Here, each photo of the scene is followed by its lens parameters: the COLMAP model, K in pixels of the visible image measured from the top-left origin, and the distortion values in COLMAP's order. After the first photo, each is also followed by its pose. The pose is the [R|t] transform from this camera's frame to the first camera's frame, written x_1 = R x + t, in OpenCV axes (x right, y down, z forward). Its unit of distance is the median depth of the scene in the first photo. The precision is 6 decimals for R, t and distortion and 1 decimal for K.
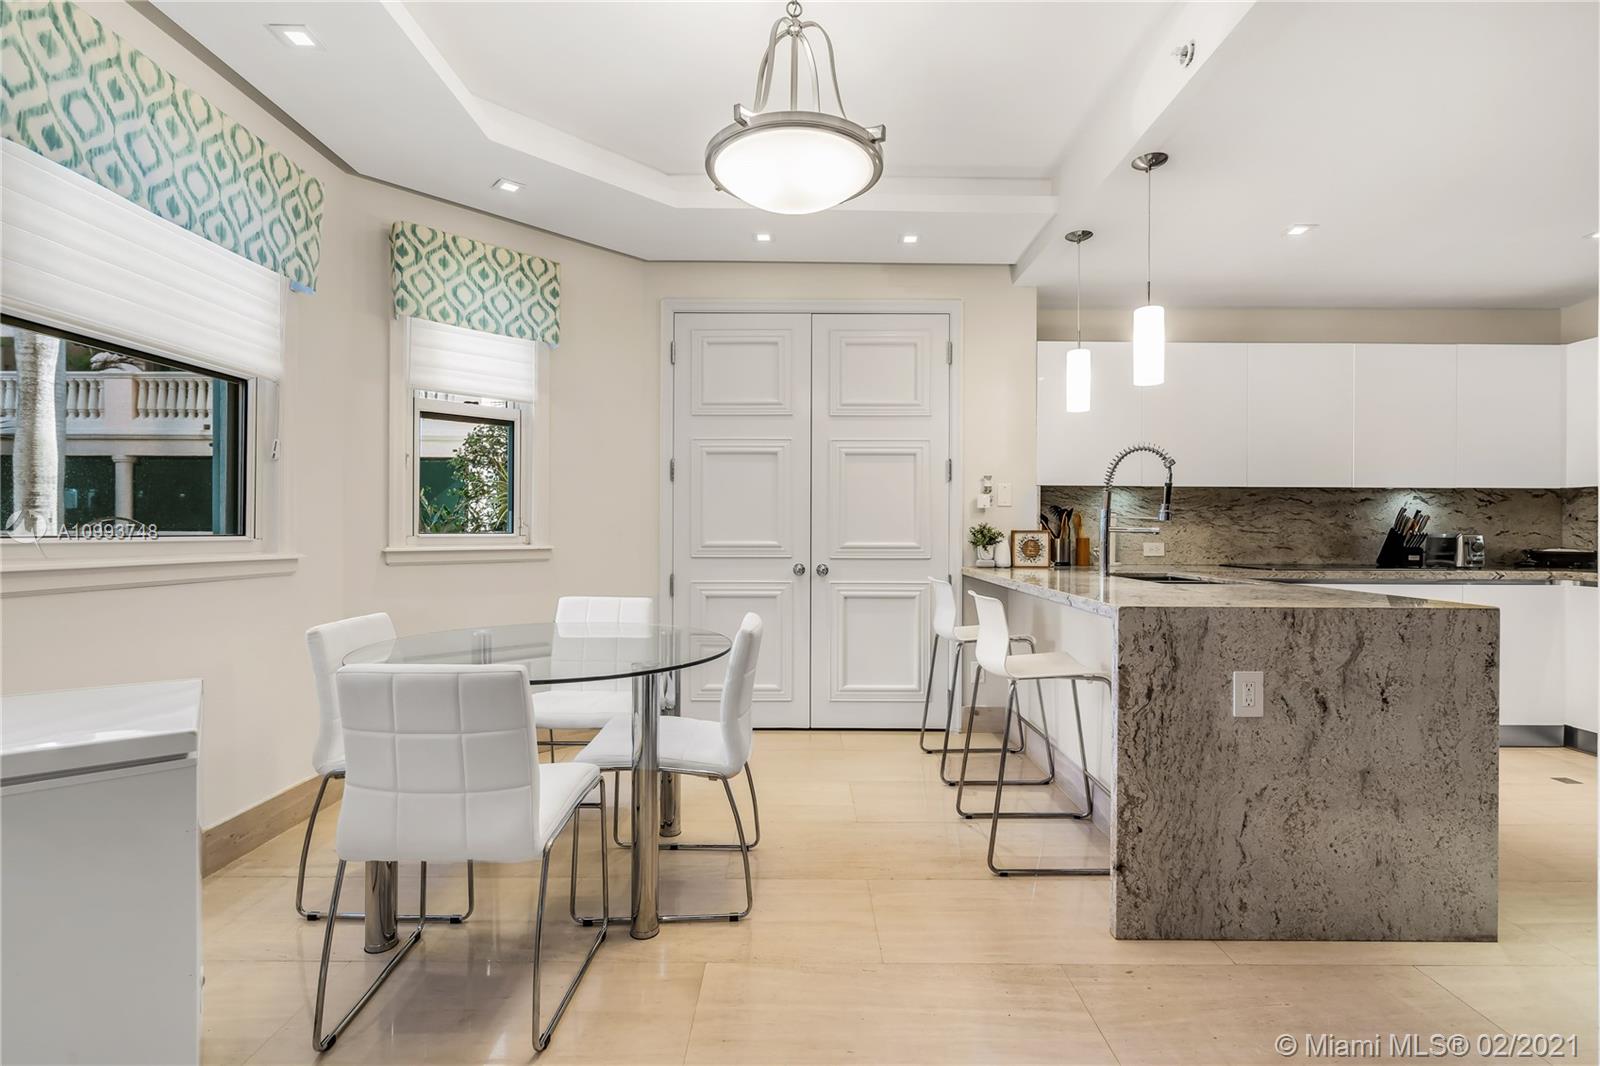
lens RADIAL K [[759.3, 0, 800.0], [0, 759.3, 533.0], [0, 0, 1]] dist [0.003456, 0.000137]
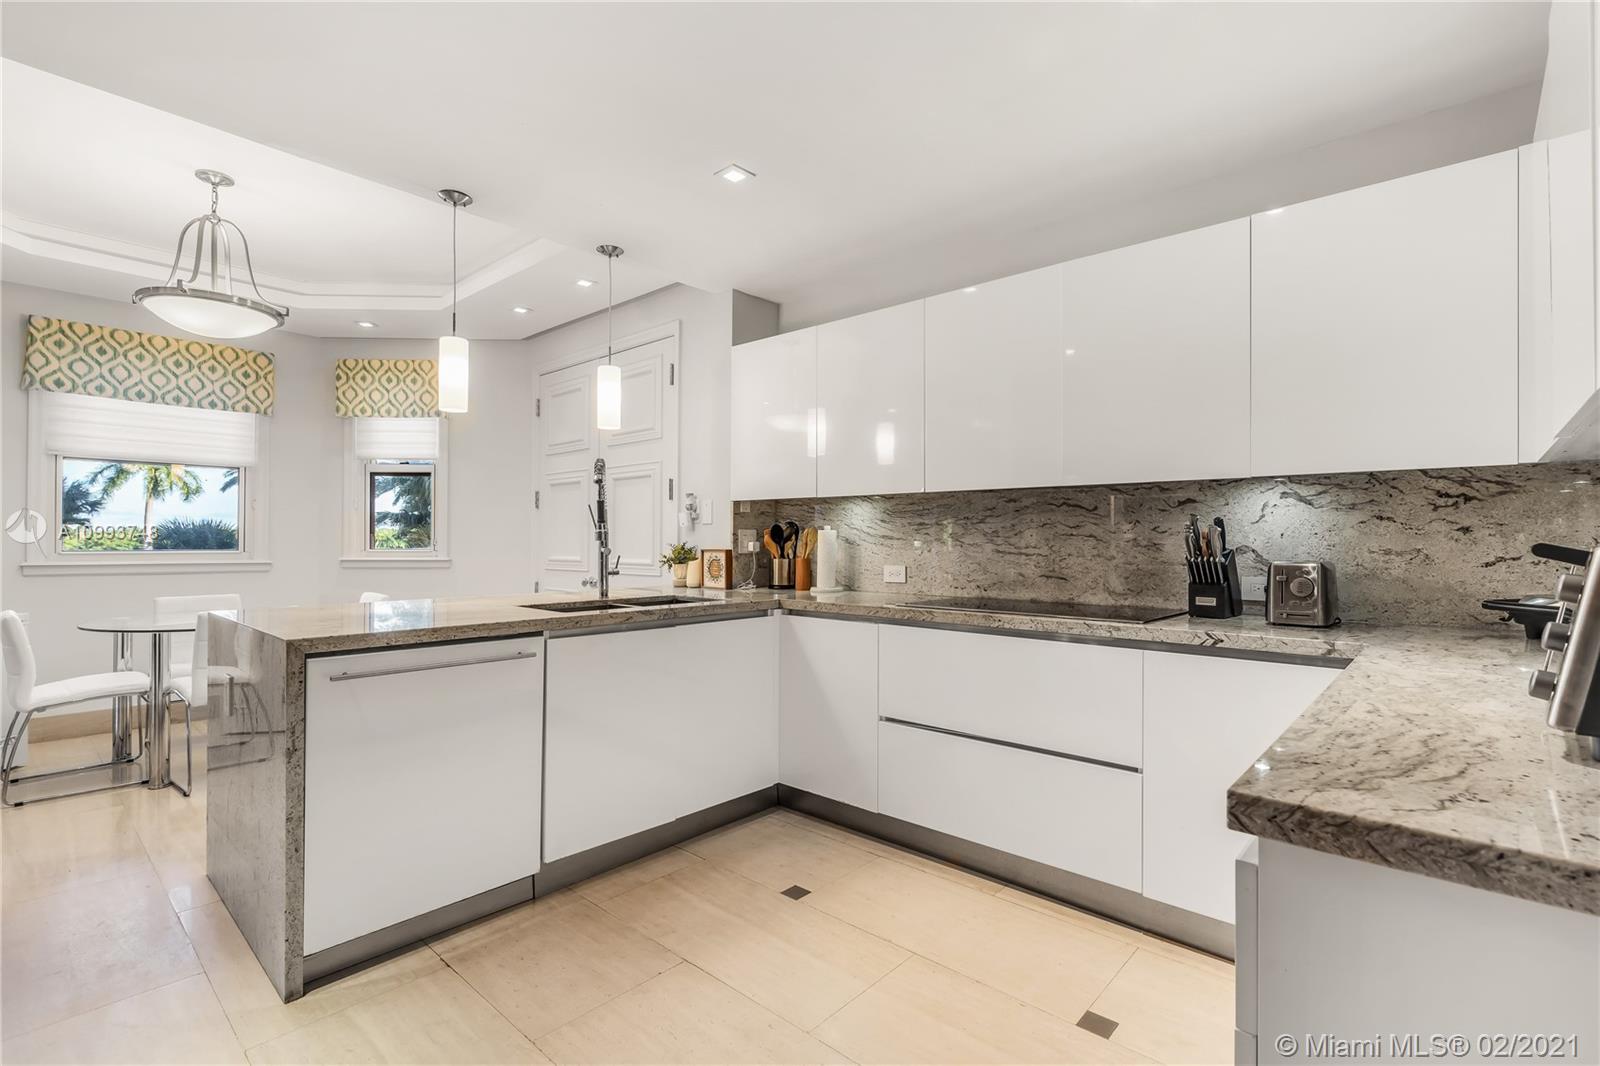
lens RADIAL K [[750.4, 0, 798.7], [0, 750.4, 547.5], [0, 0, 1]] dist [-0.000824, 0.000623]
pose [[0.725513, 0.004944, -0.688191, 0.998947], [-0.003847, 0.999988, 0.003127, -0.008927], [0.688198, 0.000379, 0.725523, 0.385079]]
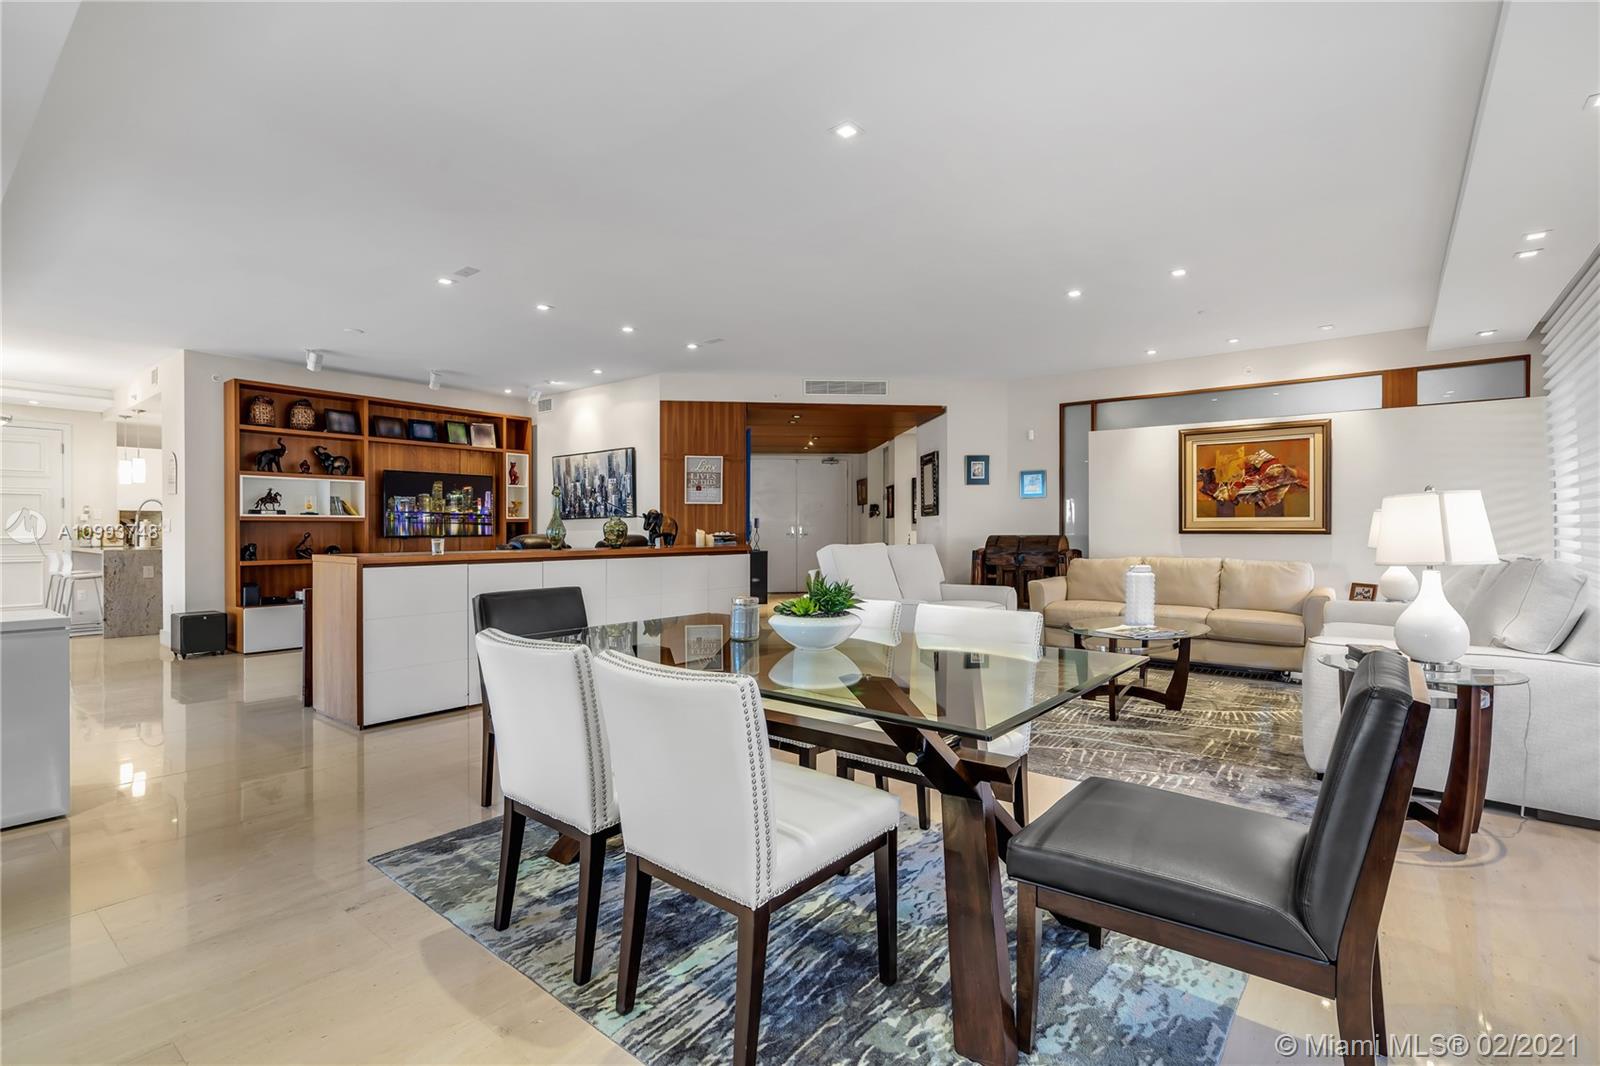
lens RADIAL K [[759.3, 0, 800.0], [0, 759.3, 533.0], [0, 0, 1]] dist [0.003456, 0.000137]
pose [[0.630917, -0.008353, 0.775805, -0.161758], [0.007363, 0.999961, 0.004779, 0.008415], [-0.775815, 0.002698, 0.630955, -1.978807]]
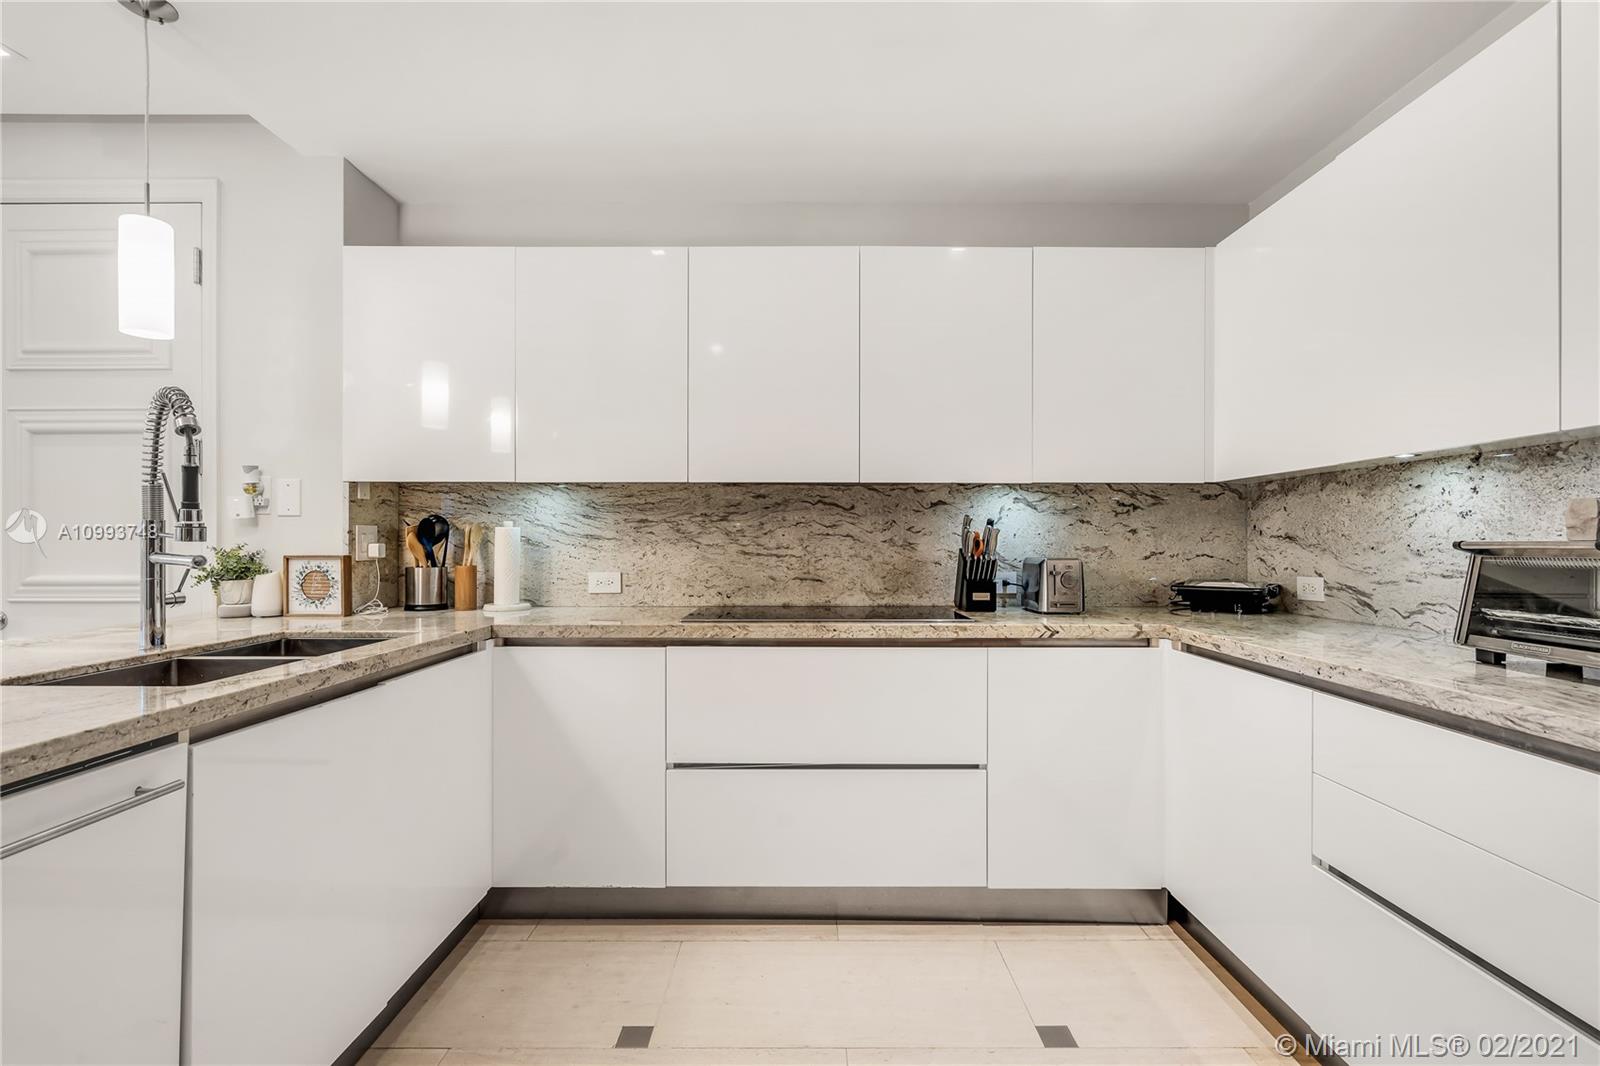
lens RADIAL K [[750.4, 0, 798.7], [0, 750.4, 547.5], [0, 0, 1]] dist [-0.000824, 0.000623]
pose [[0.999911, -0.003549, -0.012857, 0.681954], [0.003576, 0.999991, 0.002077, -0.009312], [0.012850, -0.002123, 0.999915, 0.395753]]
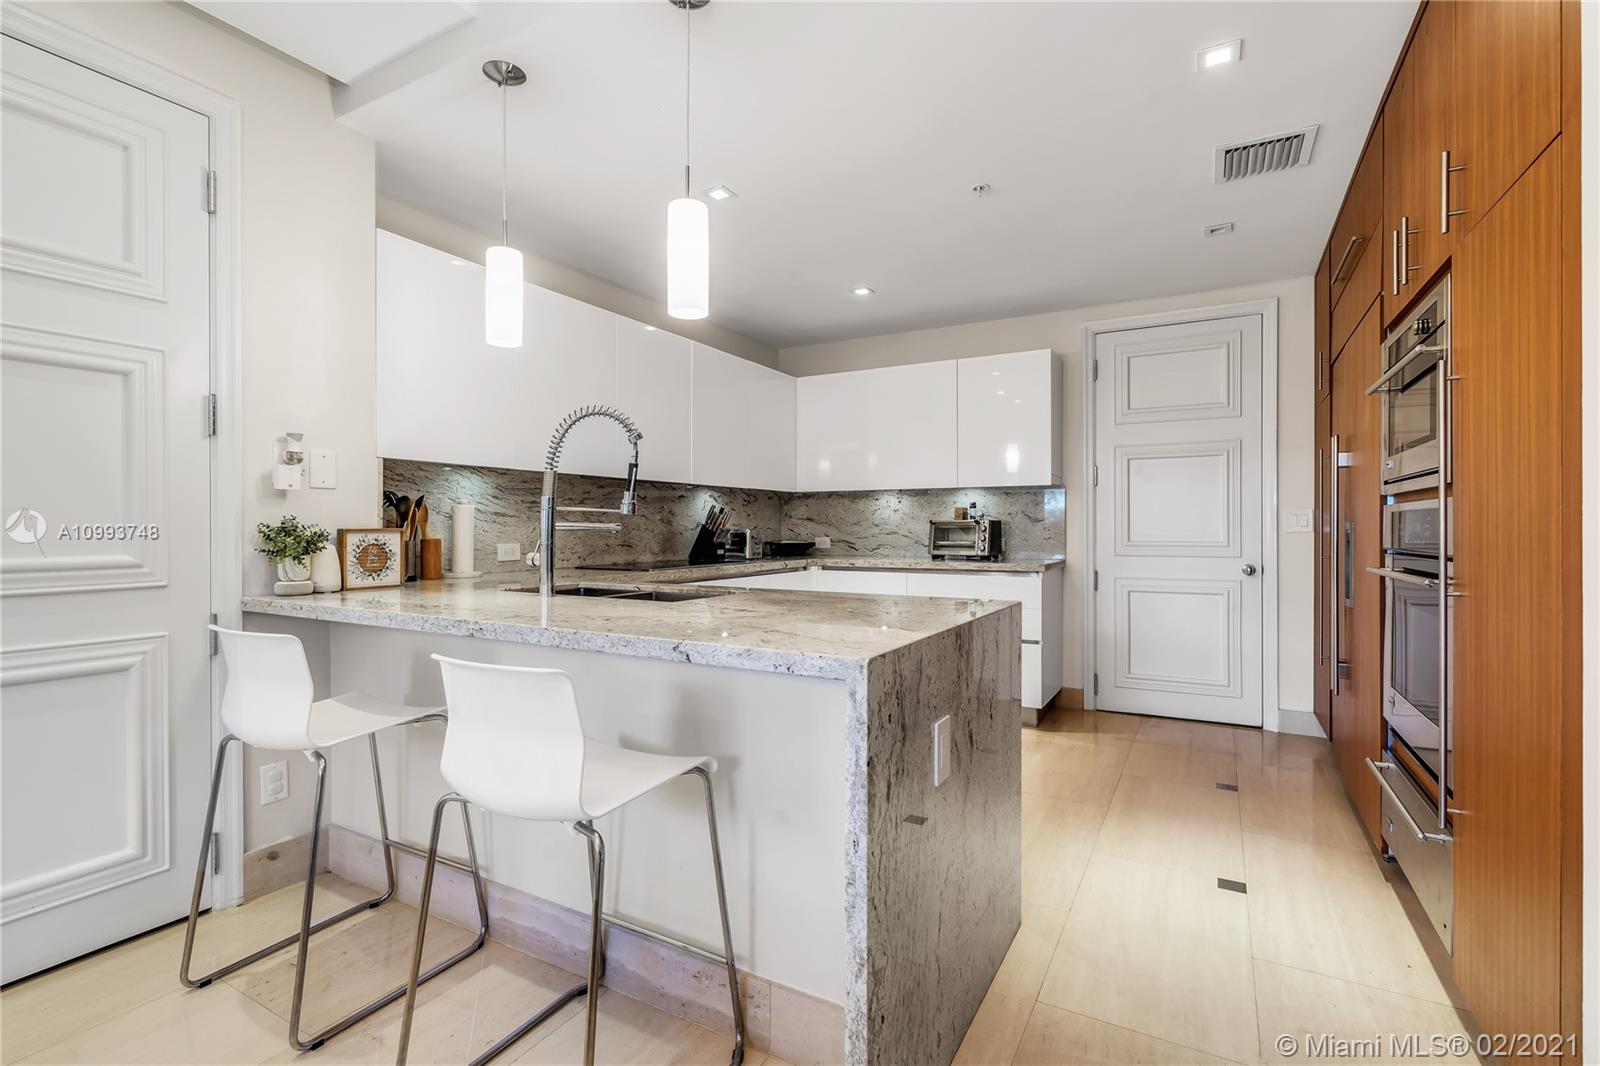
lens RADIAL K [[743.0, 0, 813.2], [0, 743.0, 530.5], [0, 0, 1]] dist [-0.000228, 0.000238]
pose [[0.489887, -0.008992, 0.871740, -0.048316], [0.007473, 0.999953, 0.006115, -0.002925], [-0.871754, 0.003519, 0.489931, 0.379406]]
